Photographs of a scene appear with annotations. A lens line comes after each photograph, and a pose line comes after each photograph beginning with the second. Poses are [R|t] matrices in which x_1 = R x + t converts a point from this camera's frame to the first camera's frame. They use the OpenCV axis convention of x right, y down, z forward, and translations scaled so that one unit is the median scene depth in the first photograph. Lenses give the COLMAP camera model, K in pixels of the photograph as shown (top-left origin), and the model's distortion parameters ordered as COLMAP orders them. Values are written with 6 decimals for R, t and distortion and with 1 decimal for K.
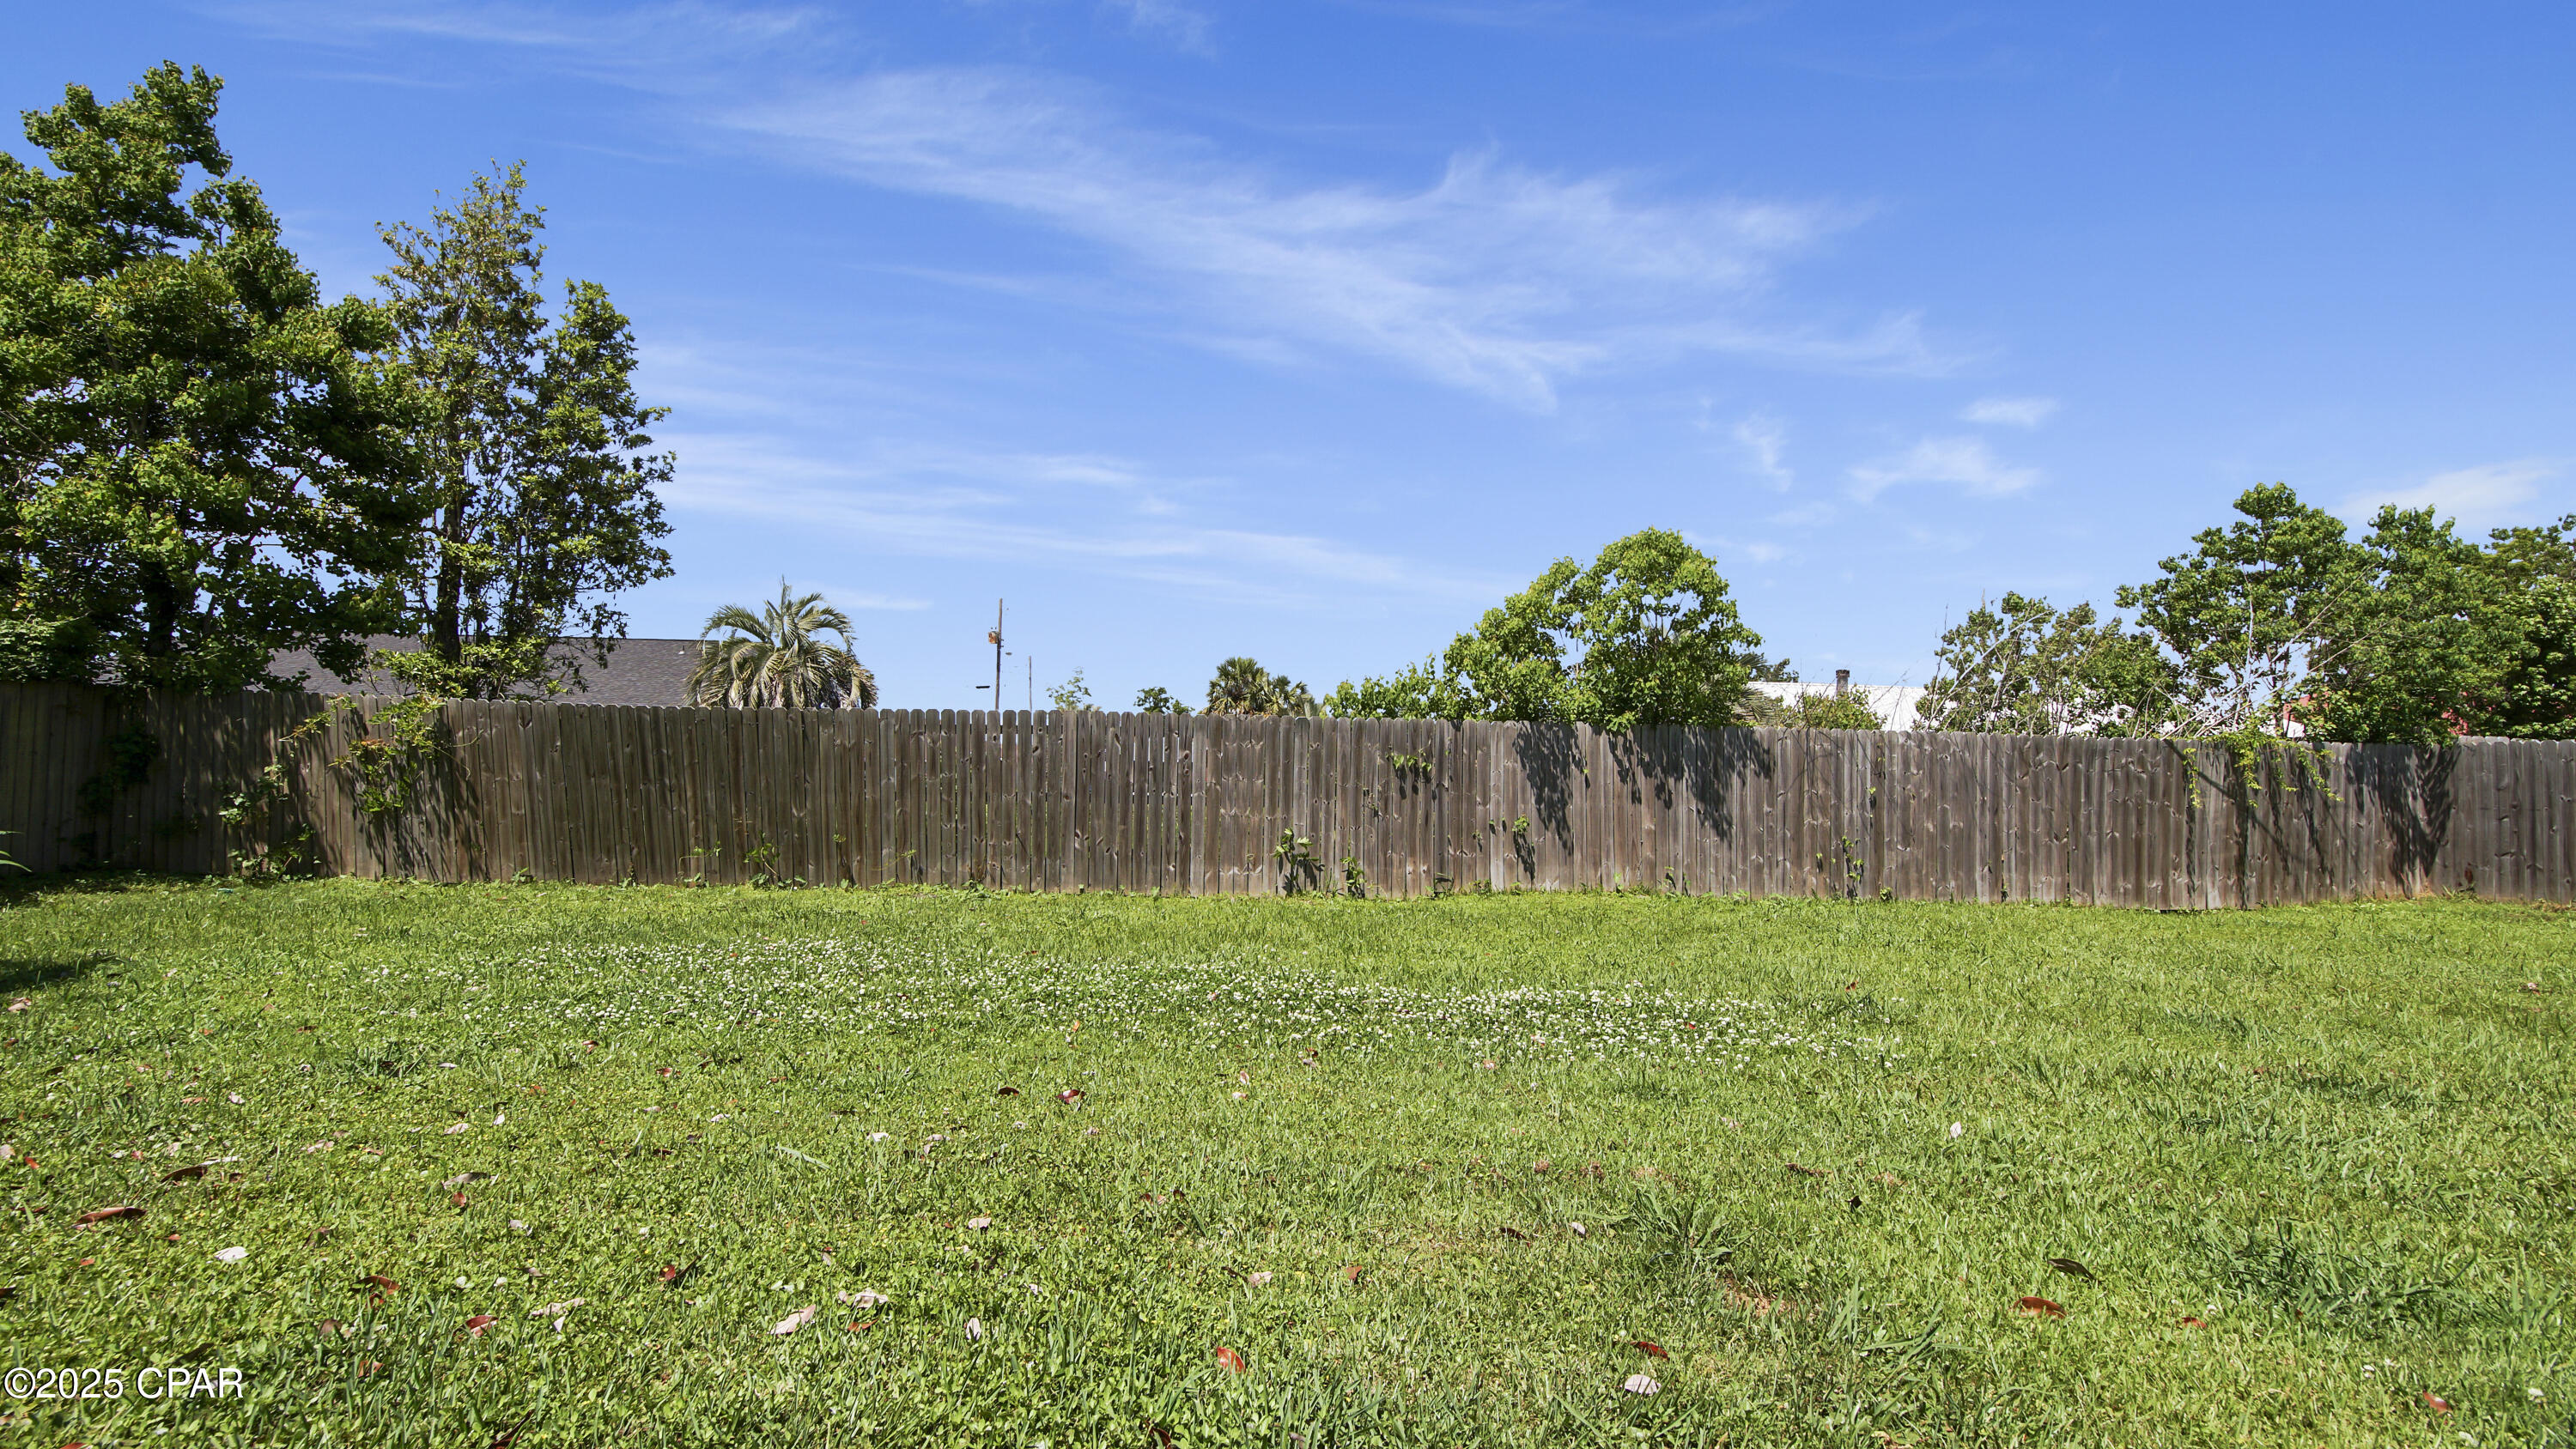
lens RADIAL K [[1163.4, 0, 1285.6], [0, 1163.4, 742.3], [0, 0, 1]] dist [-0.026603, 0.003217]
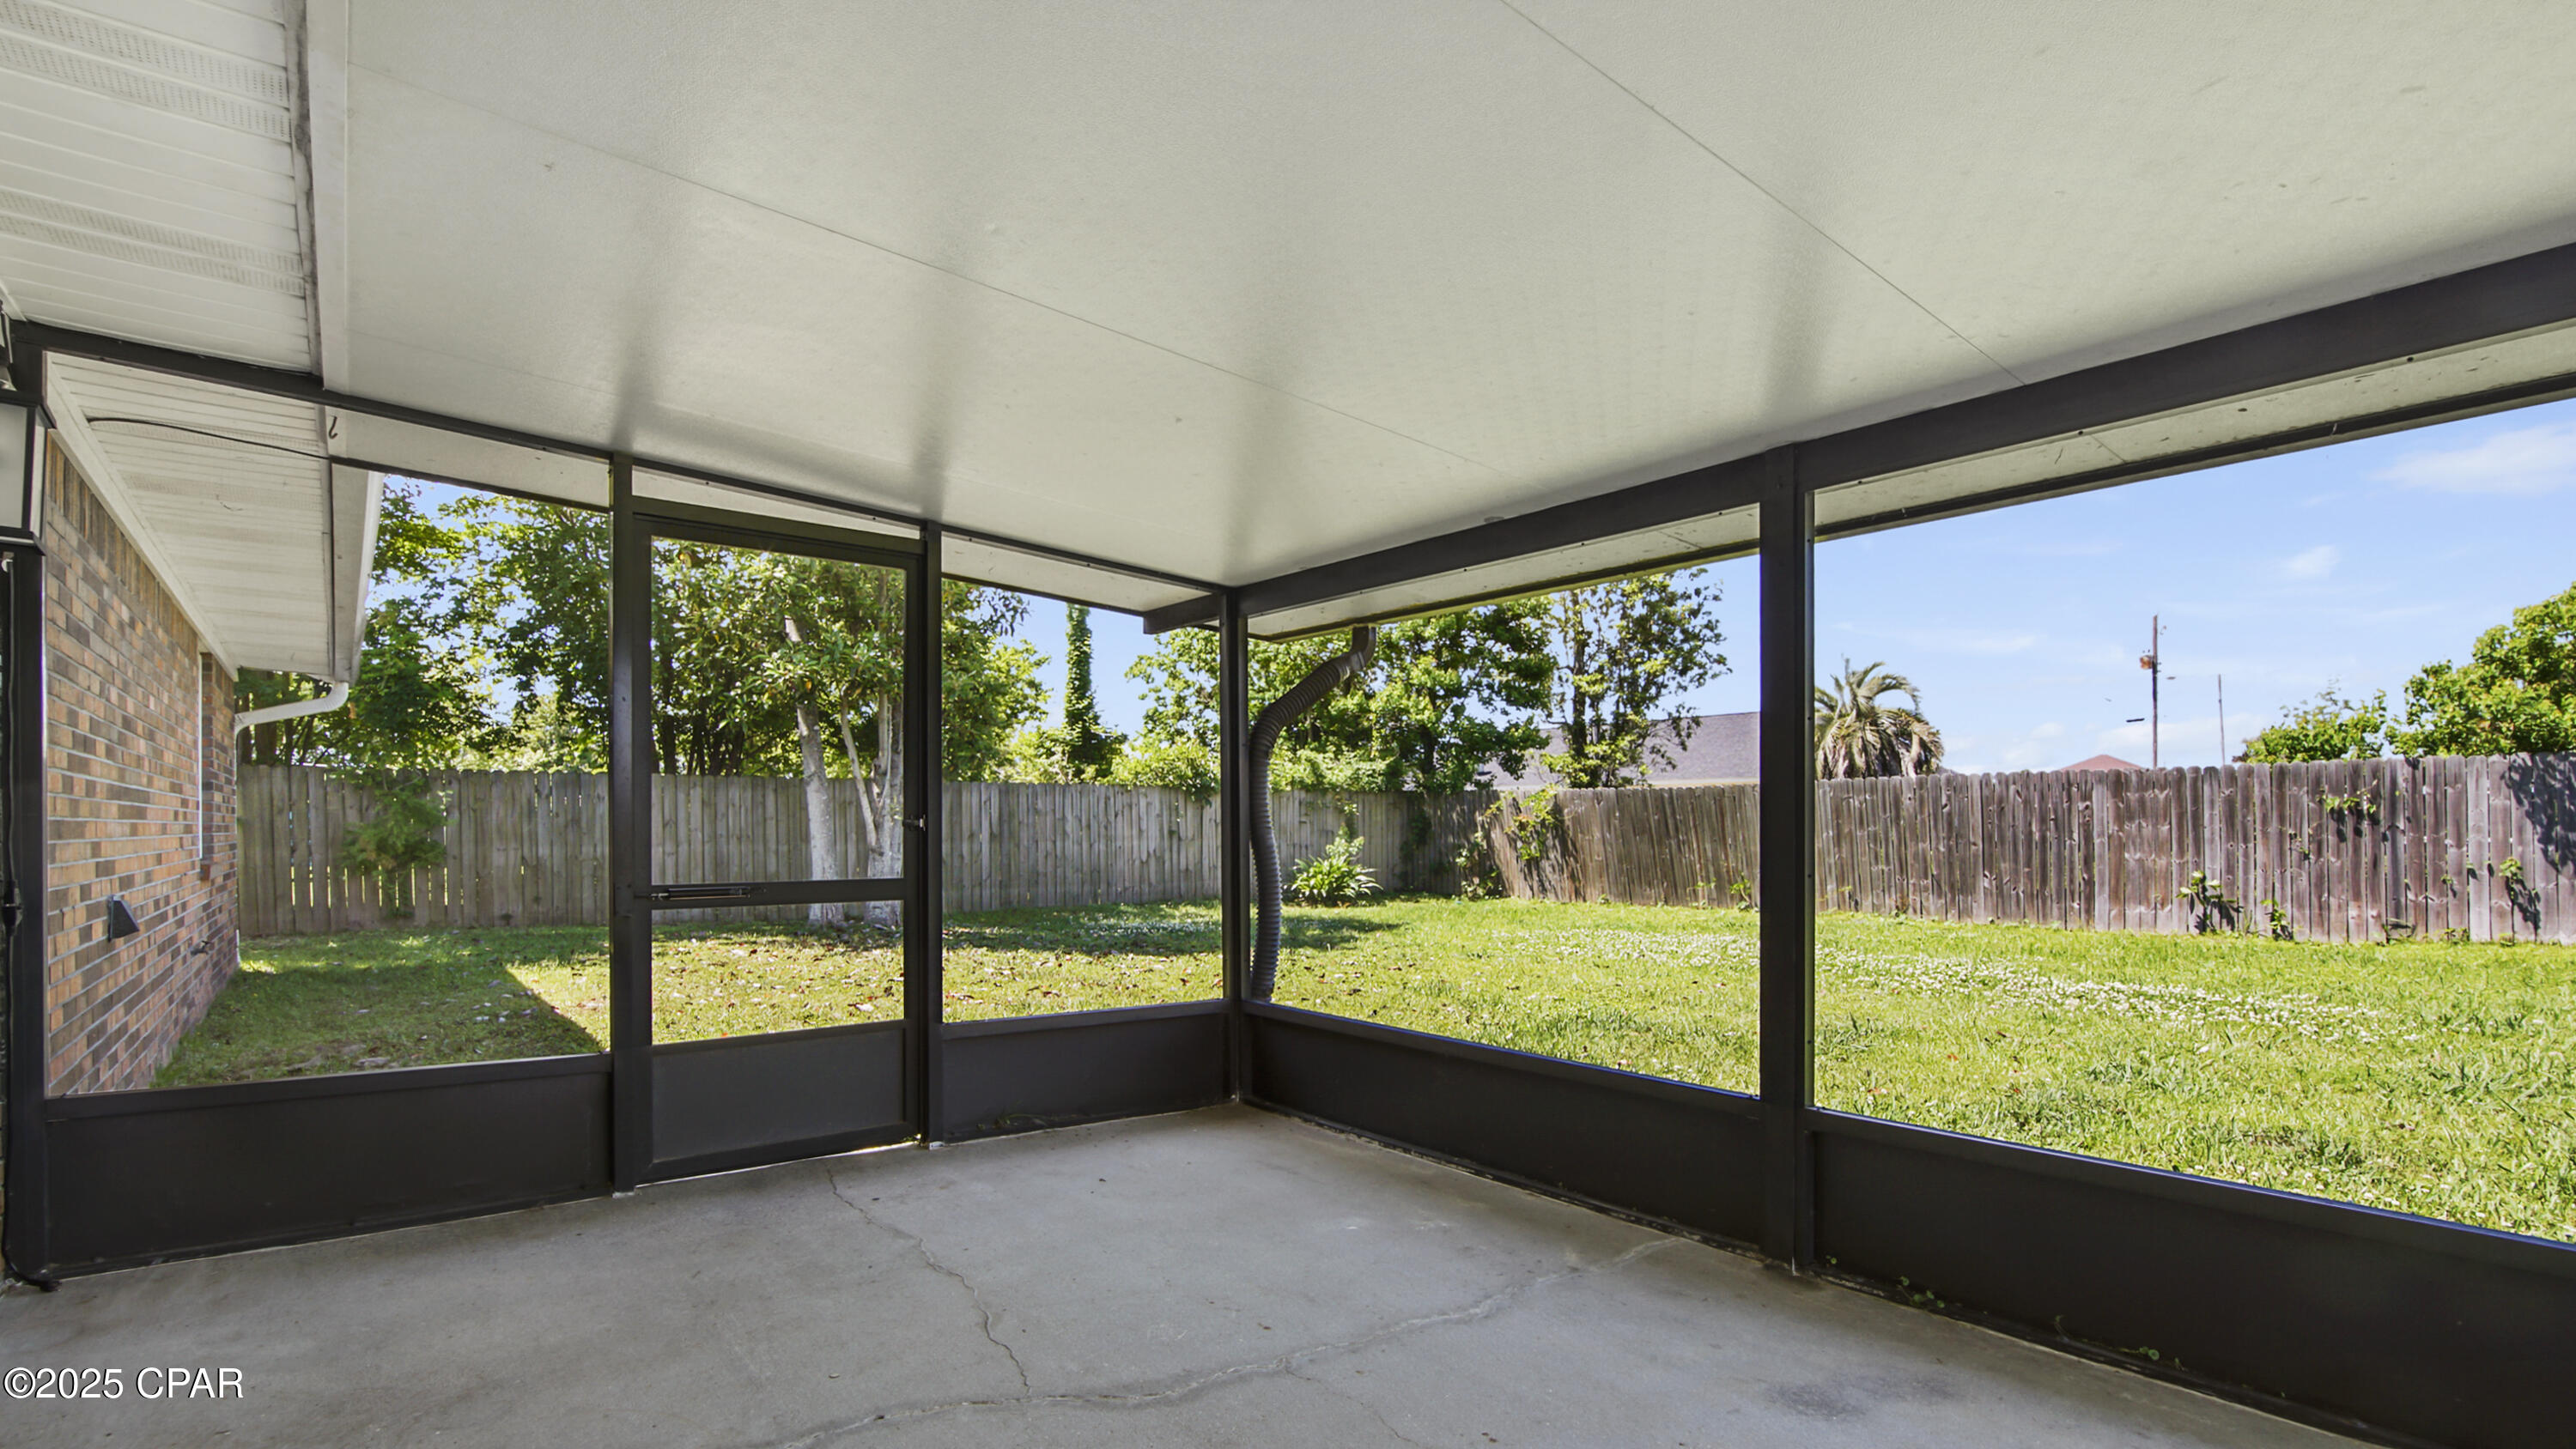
lens RADIAL K [[1163.4, 0, 1270.3], [0, 1163.4, 825.1], [0, 0, 1]] dist [-0.026603, 0.003217]
pose [[0.592828, -0.025771, -0.804917, 0.340381], [0.047047, 0.998889, 0.002668, -0.010502], [0.803954, -0.039450, 0.593382, -0.296260]]
